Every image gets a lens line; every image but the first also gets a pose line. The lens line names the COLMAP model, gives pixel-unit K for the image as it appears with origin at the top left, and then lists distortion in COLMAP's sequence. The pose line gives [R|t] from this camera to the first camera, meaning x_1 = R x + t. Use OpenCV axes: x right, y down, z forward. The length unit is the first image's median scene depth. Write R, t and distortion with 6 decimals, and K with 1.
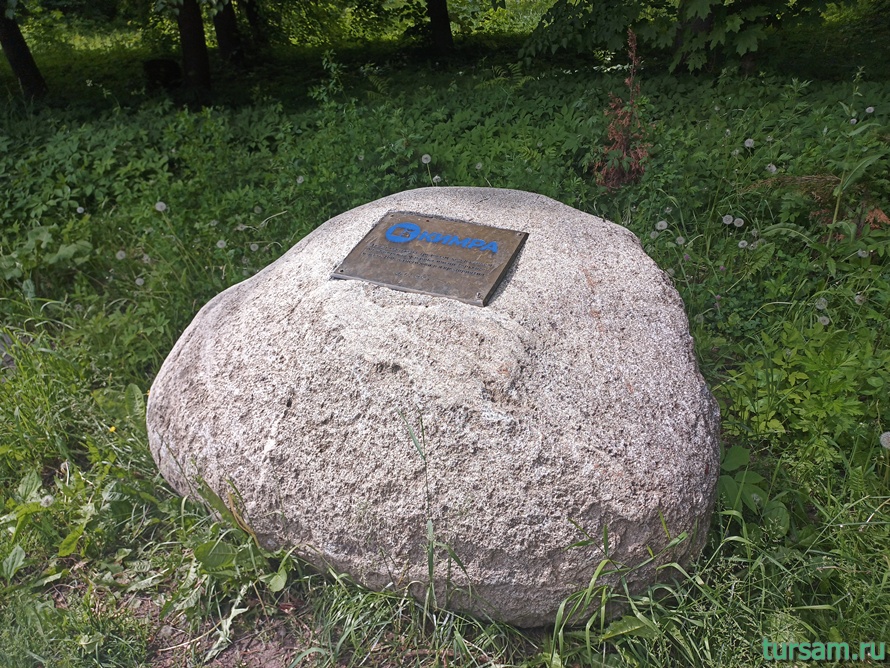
lens RADIAL K [[538.3, 0, 445.0], [0, 538.3, 334.0], [0, 0, 1]] dist [0.050405, -0.002194]
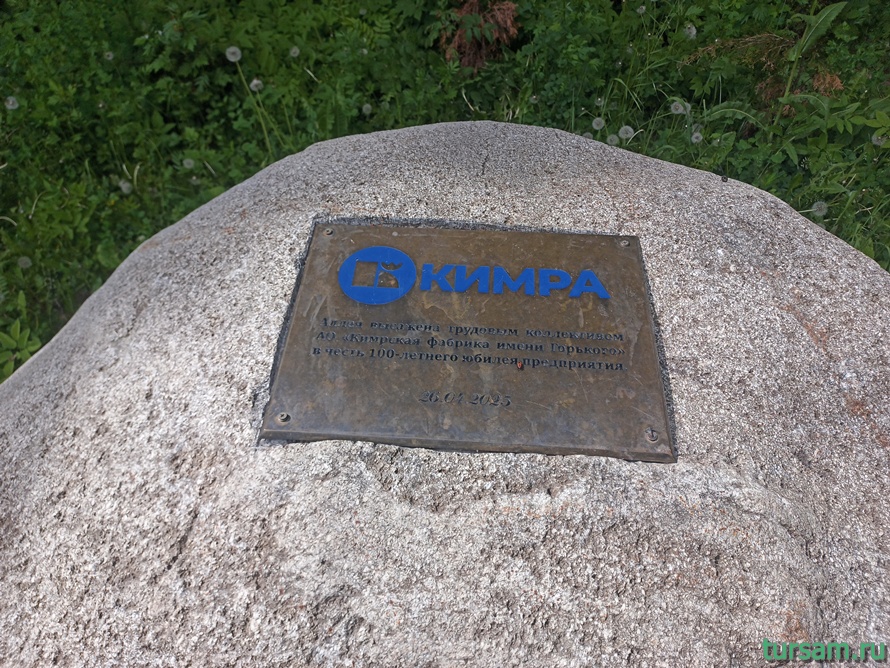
lens RADIAL K [[617.6, 0, 445.0], [0, 617.6, 334.0], [0, 0, 1]] dist [0.038517, -0.034941]
pose [[0.938200, -0.218261, 0.268595, -0.186753], [0.175607, 0.968963, 0.173992, -0.235157], [-0.298234, -0.116072, 0.947409, 0.515613]]
